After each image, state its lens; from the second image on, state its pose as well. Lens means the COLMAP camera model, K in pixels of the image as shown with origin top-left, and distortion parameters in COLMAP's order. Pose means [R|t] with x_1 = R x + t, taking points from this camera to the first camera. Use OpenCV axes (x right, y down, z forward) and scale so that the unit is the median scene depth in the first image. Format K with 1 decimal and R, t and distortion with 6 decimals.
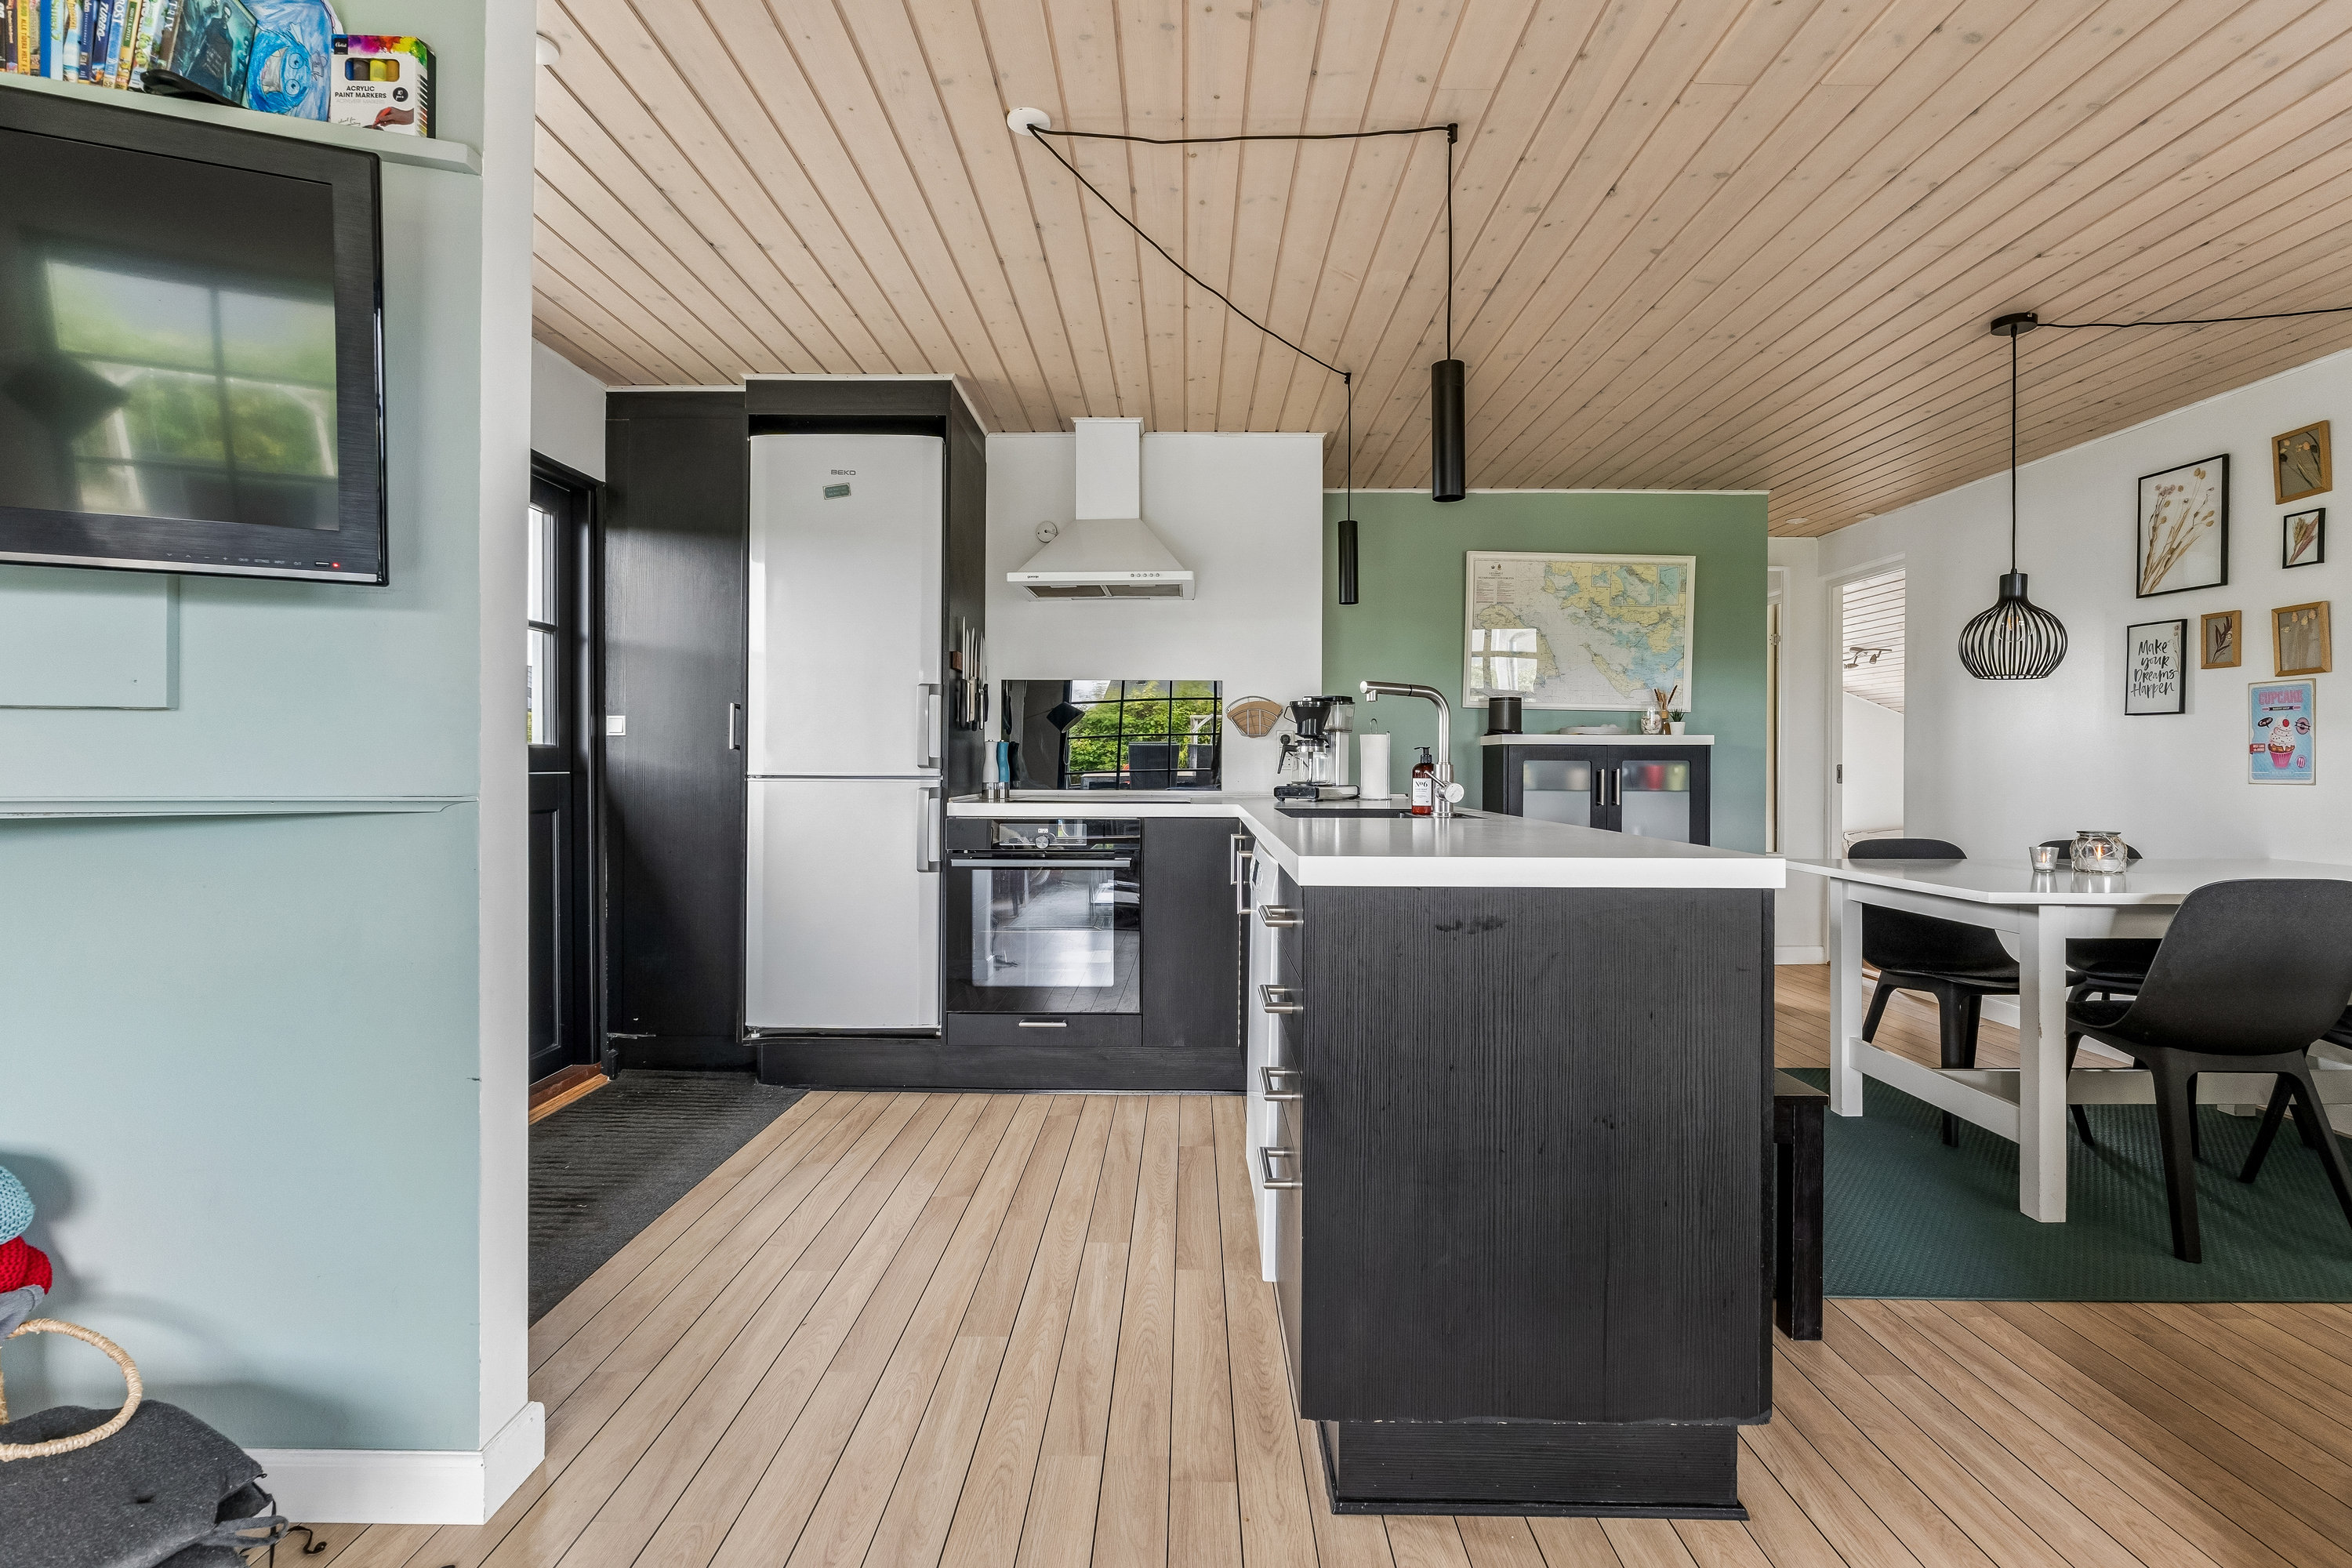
lens RADIAL K [[1096.0, 0, 1183.3], [0, 1096.0, 761.8], [0, 0, 1]] dist [-0.004443, -0.000392]
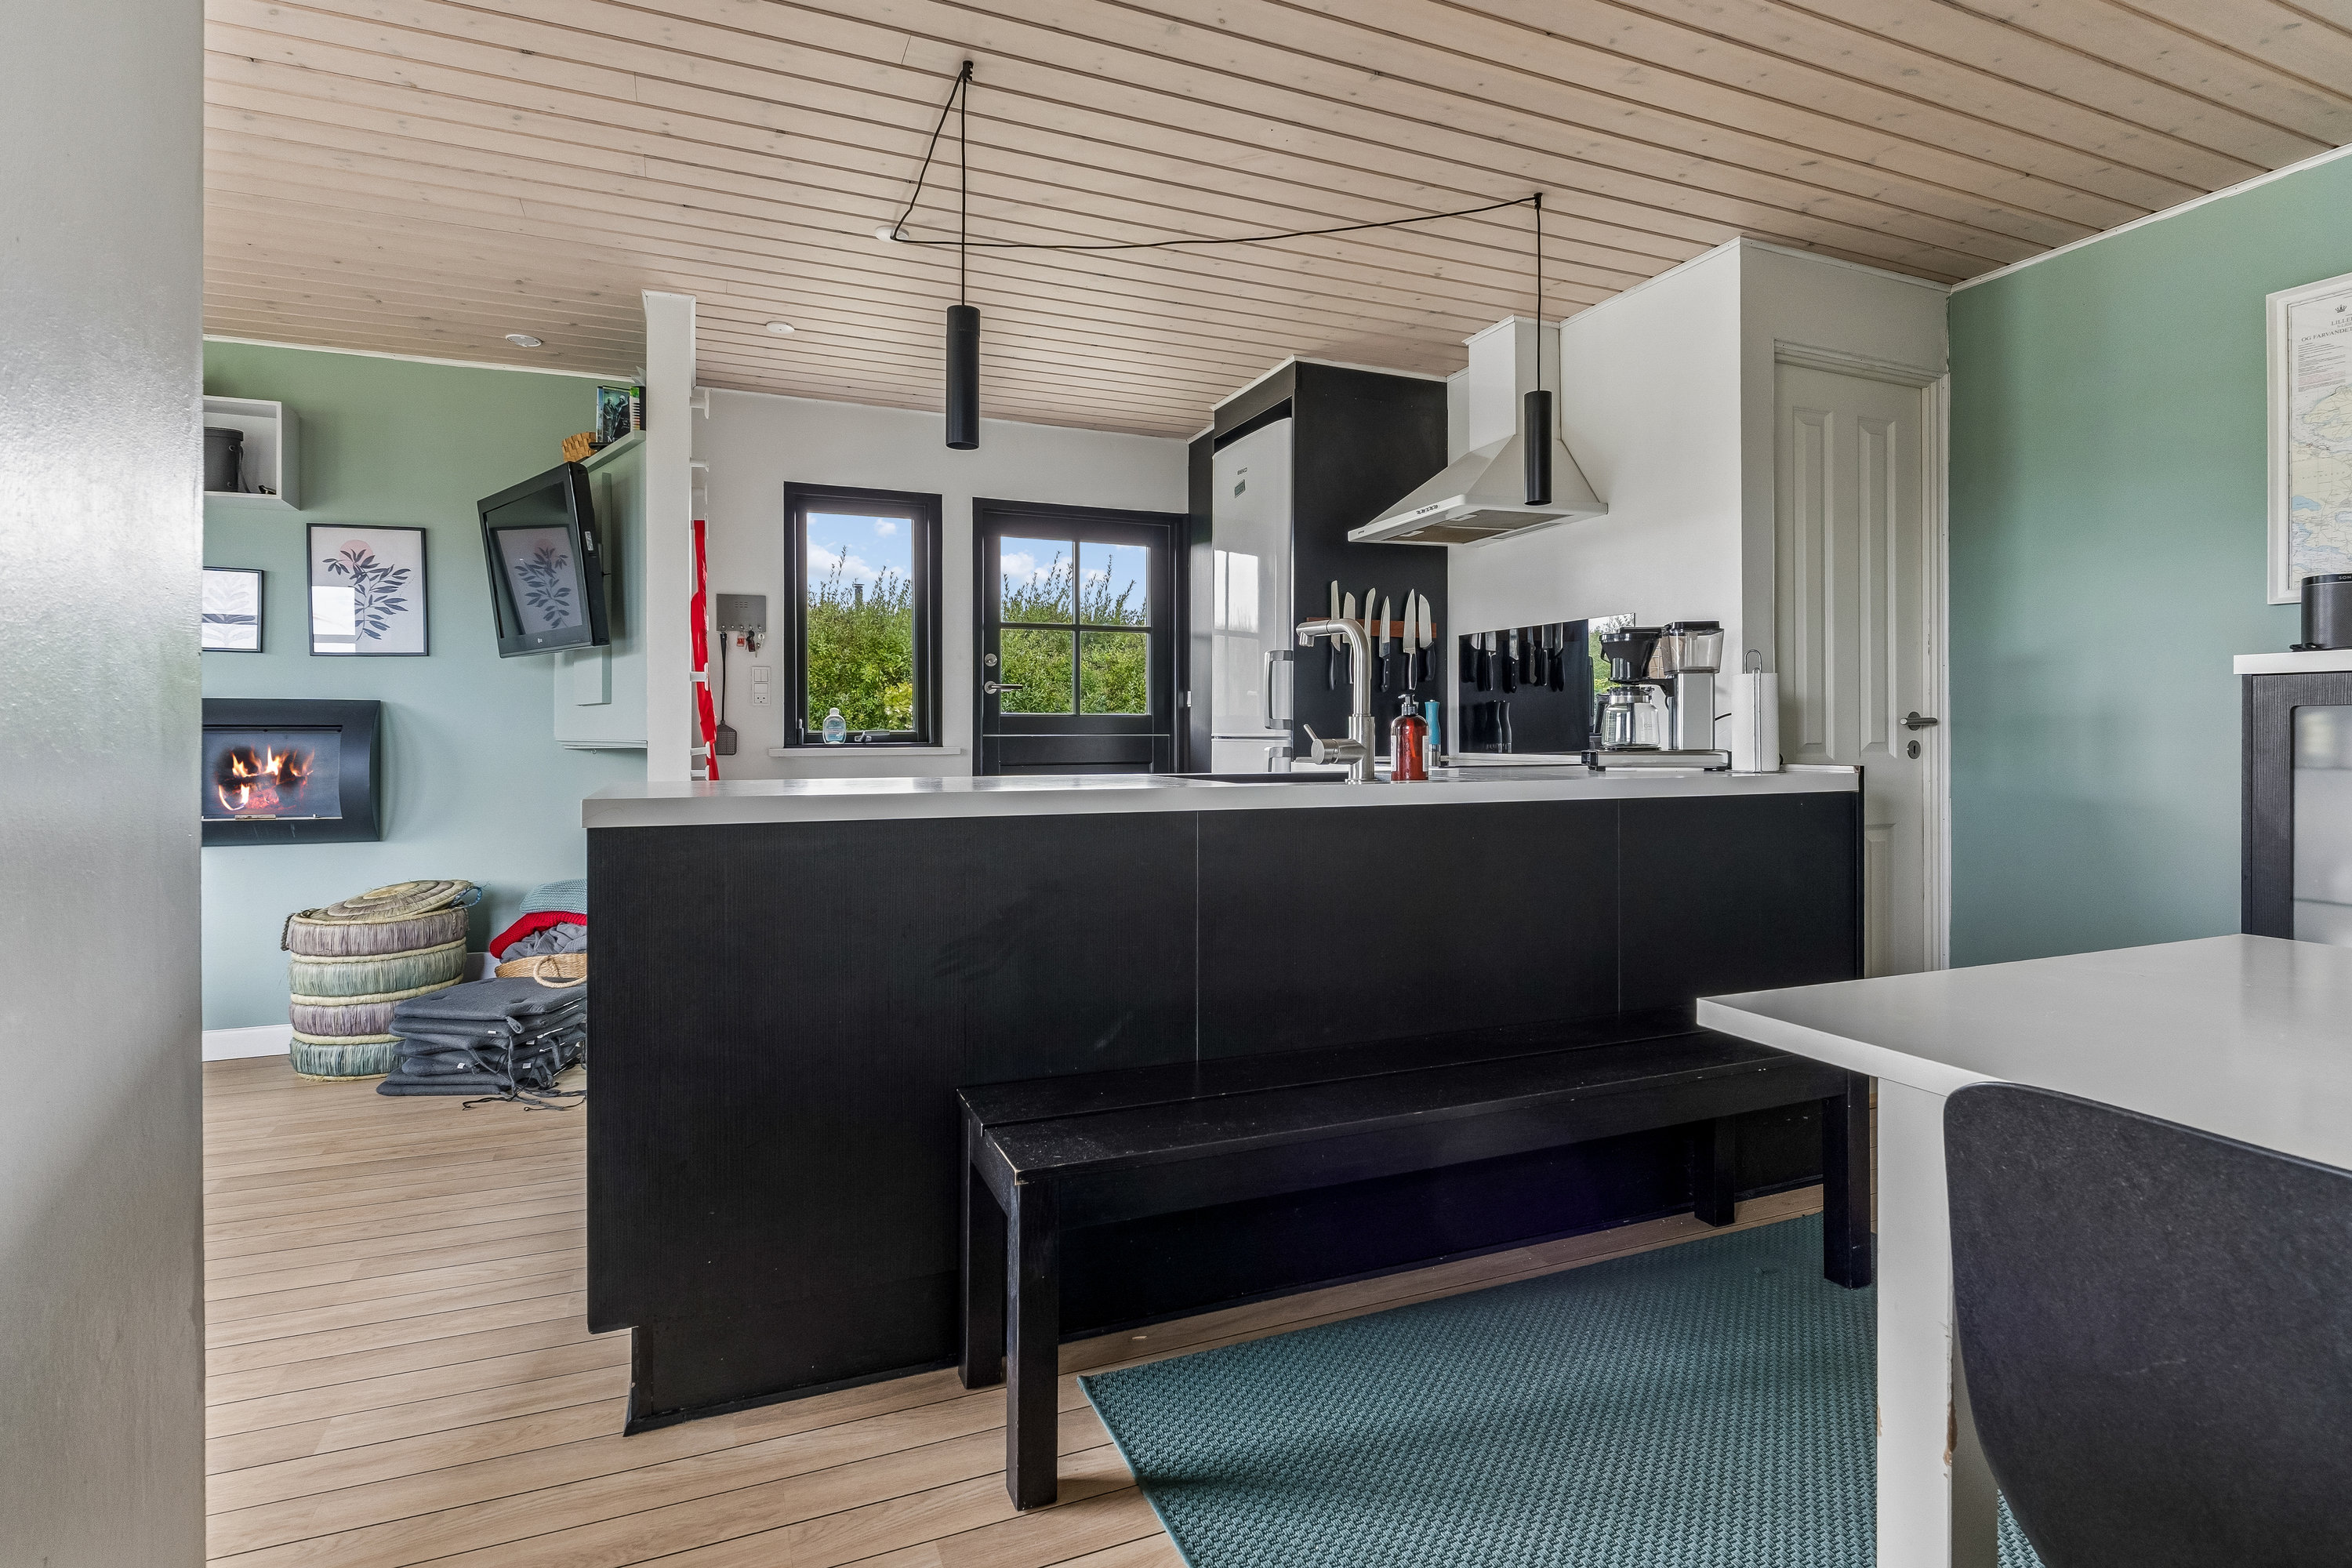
lens RADIAL K [[1190.1, 0, 1176.0], [0, 1190.1, 784.0], [0, 0, 1]] dist [0.002474, 0.000541]
pose [[0.397968, 0.029326, -0.916930, 0.793517], [0.003269, 0.999437, 0.033384, 0.020087], [0.917394, -0.016283, 0.397648, 0.428383]]
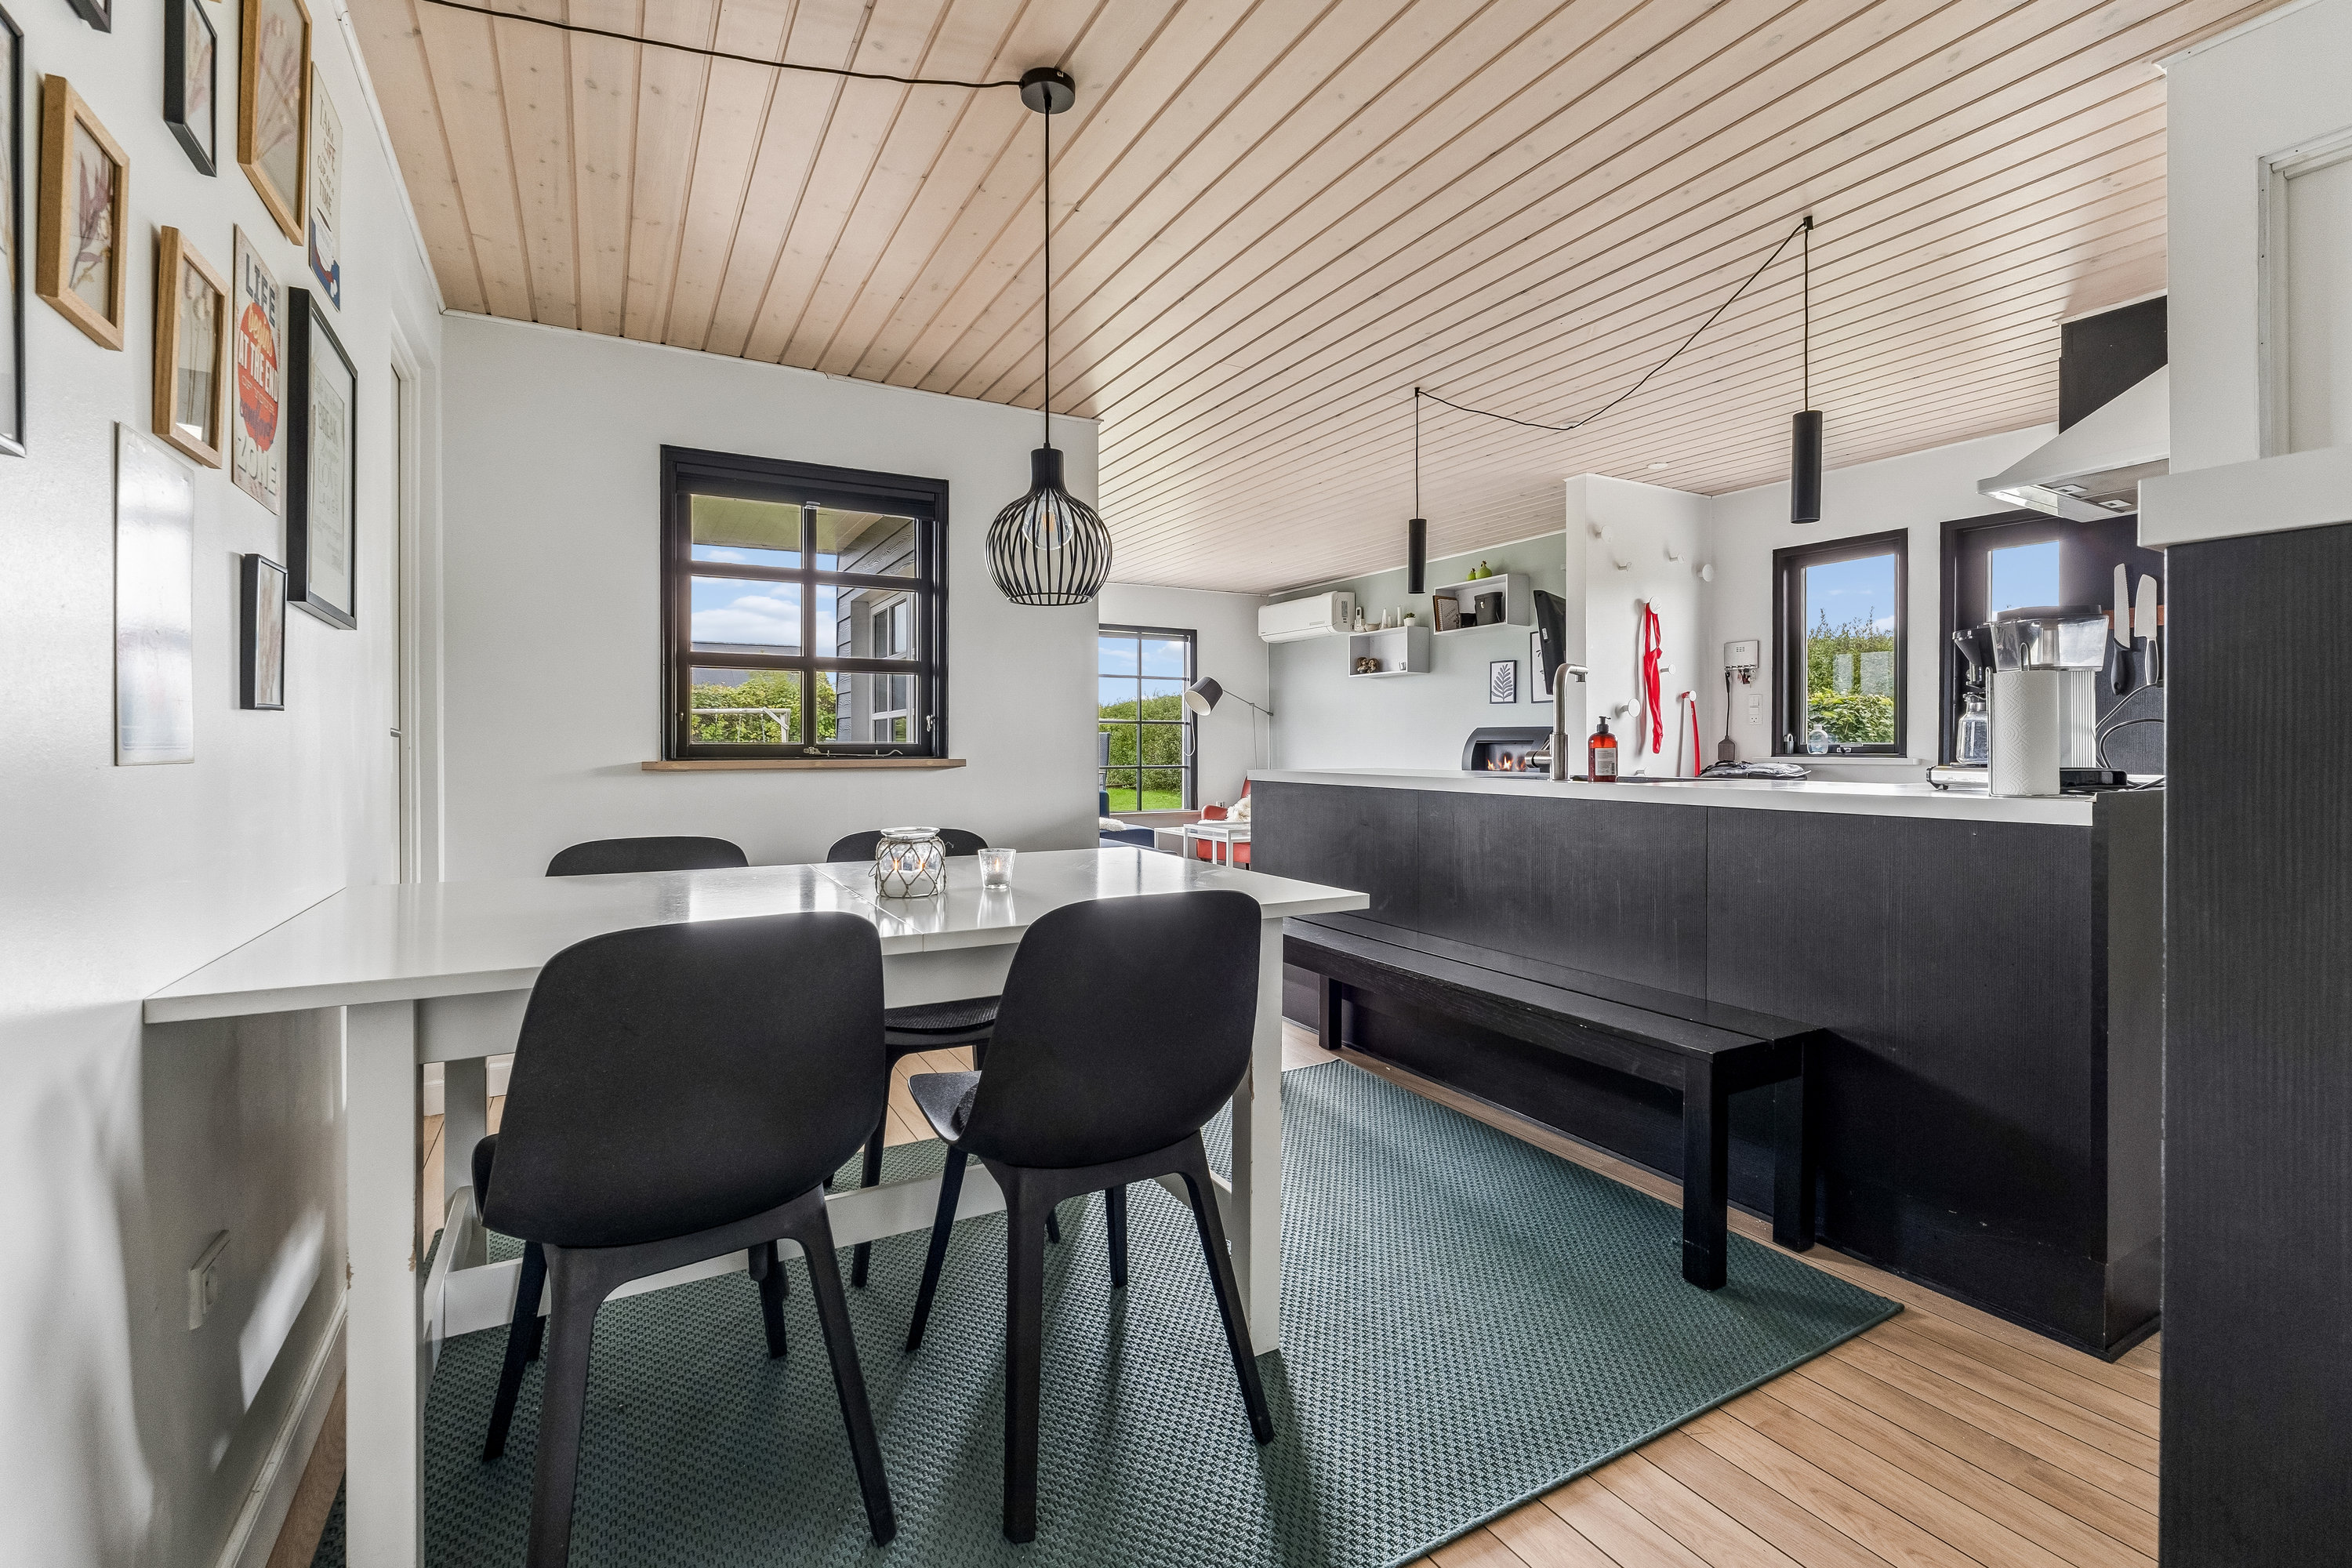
lens RADIAL K [[1011.3, 0, 1185.0], [0, 1011.3, 762.8], [0, 0, 1]] dist [-0.000148, 0.000123]
pose [[-0.862561, 0.005551, -0.505923, 0.853286], [-0.004124, 0.999829, 0.018000, 0.009861], [0.505937, 0.017612, -0.862391, 1.343670]]
